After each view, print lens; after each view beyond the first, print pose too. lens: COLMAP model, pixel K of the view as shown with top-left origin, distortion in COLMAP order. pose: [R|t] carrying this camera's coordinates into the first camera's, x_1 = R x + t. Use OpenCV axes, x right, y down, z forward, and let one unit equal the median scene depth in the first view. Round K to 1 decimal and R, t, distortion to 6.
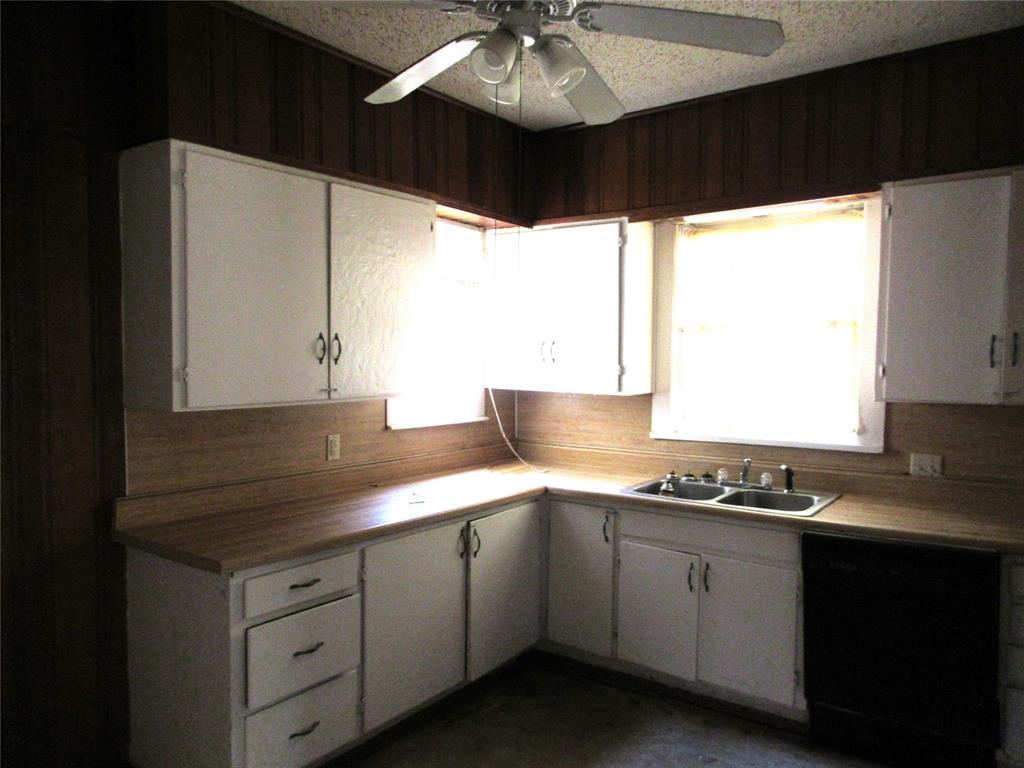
lens RADIAL K [[765.2, 0, 509.3], [0, 765.2, 382.2], [0, 0, 1]] dist [0.011456, 0.001924]
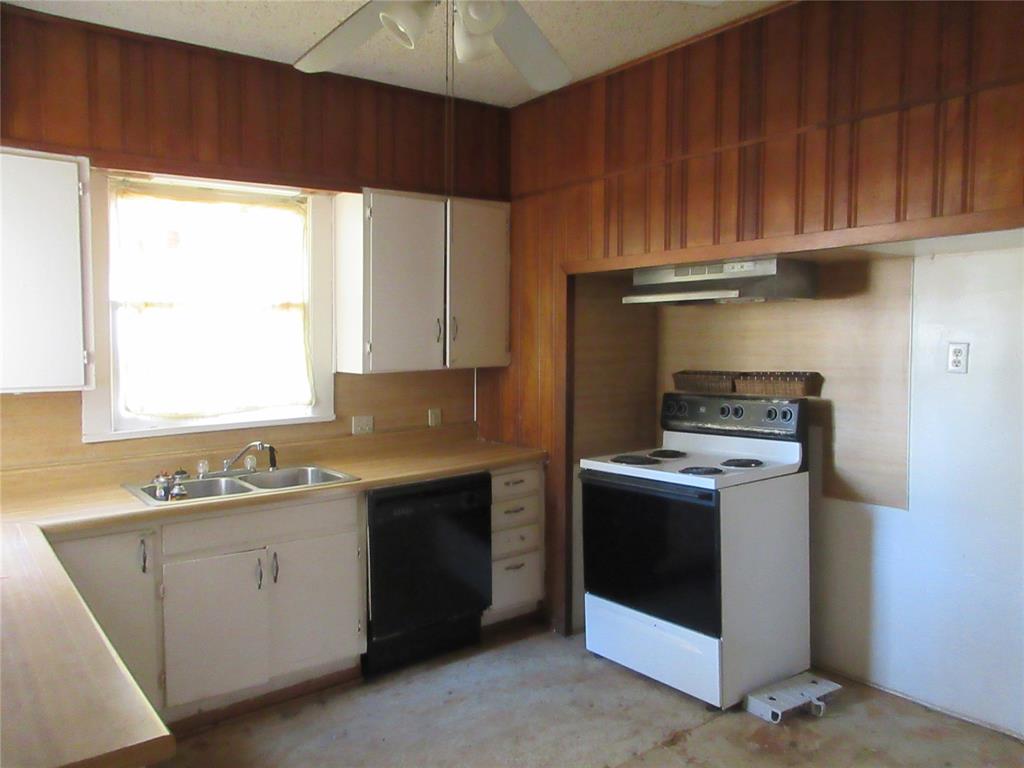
lens RADIAL K [[765.2, 0, 509.8], [0, 765.2, 385.0], [0, 0, 1]] dist [0.011456, 0.001924]
pose [[0.273235, -0.066872, 0.959620, -0.540741], [0.050164, 0.997214, 0.055208, -0.010291], [-0.960638, 0.033054, 0.275829, 0.429973]]
